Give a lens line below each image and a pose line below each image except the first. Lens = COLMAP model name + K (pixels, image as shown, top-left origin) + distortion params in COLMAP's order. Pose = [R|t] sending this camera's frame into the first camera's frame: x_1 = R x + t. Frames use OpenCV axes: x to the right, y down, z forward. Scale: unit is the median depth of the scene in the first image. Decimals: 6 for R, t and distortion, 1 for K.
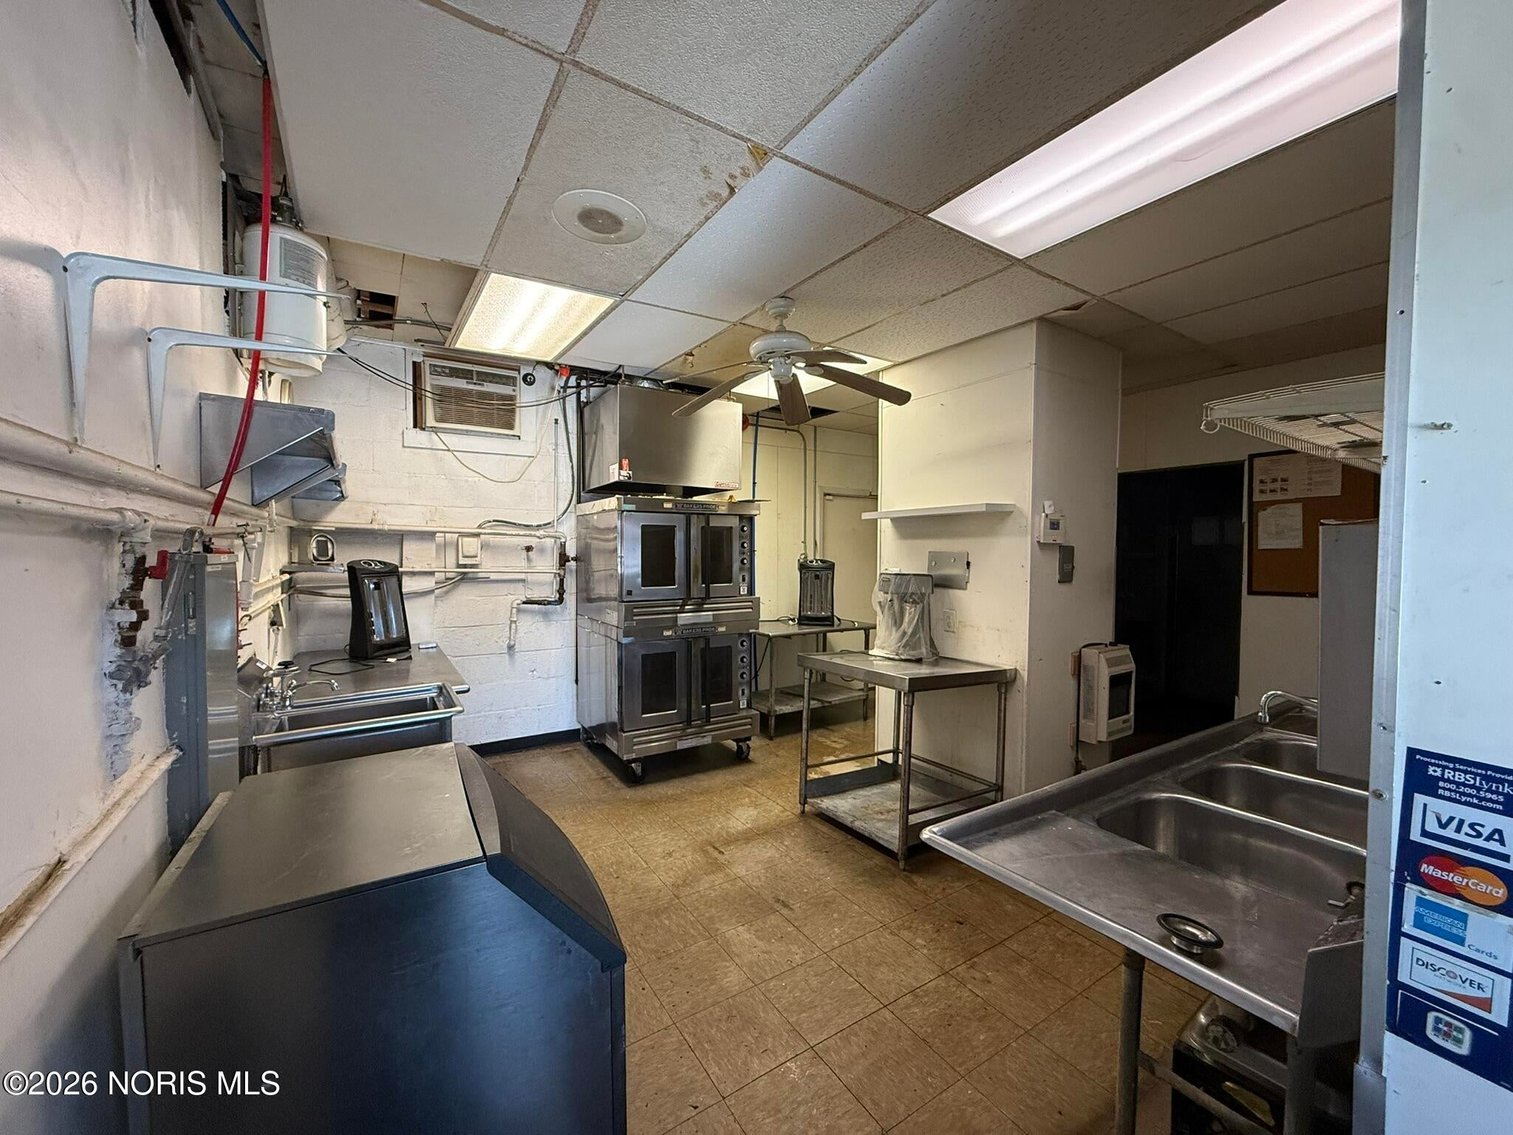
lens RADIAL K [[599.9, 0, 756.5], [0, 599.9, 567.5], [0, 0, 1]] dist [0.000589, 0.000014]
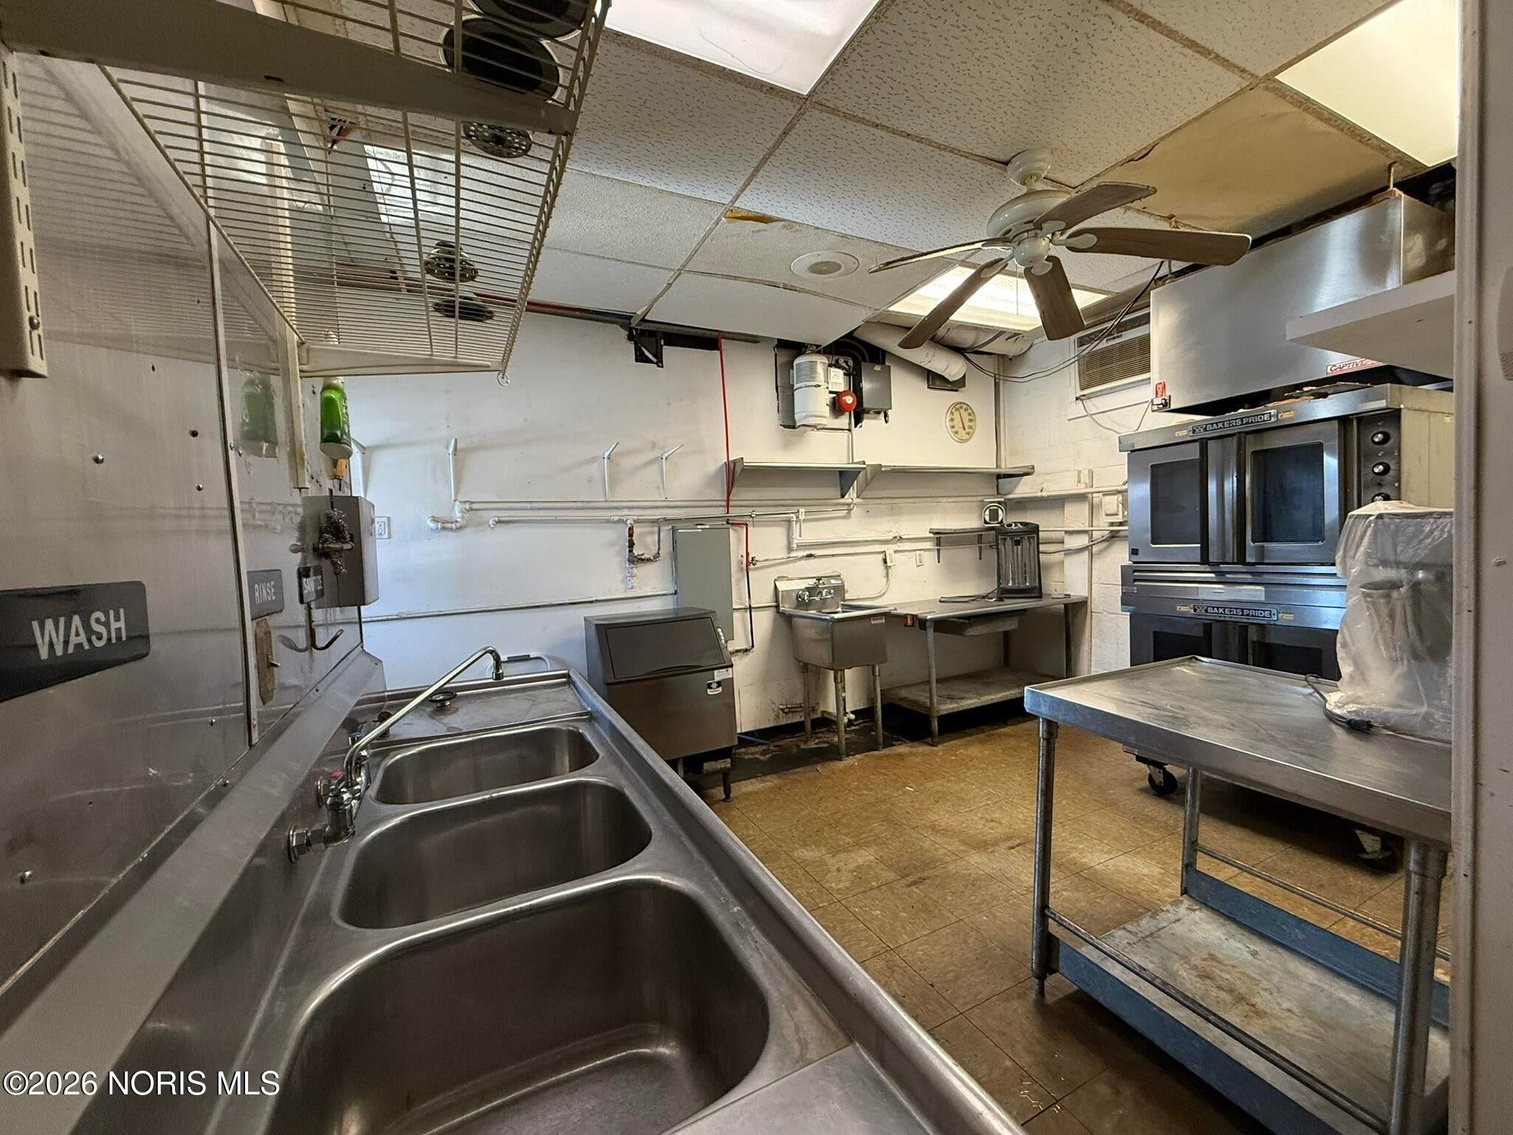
lens RADIAL K [[599.9, 0, 756.5], [0, 599.9, 567.5], [0, 0, 1]] dist [0.000589, 0.000014]
pose [[-0.119403, 0.047858, -0.991692, 0.660556], [0.022410, 0.998713, 0.045499, 0.012447], [0.992593, -0.016791, -0.120322, 0.583506]]
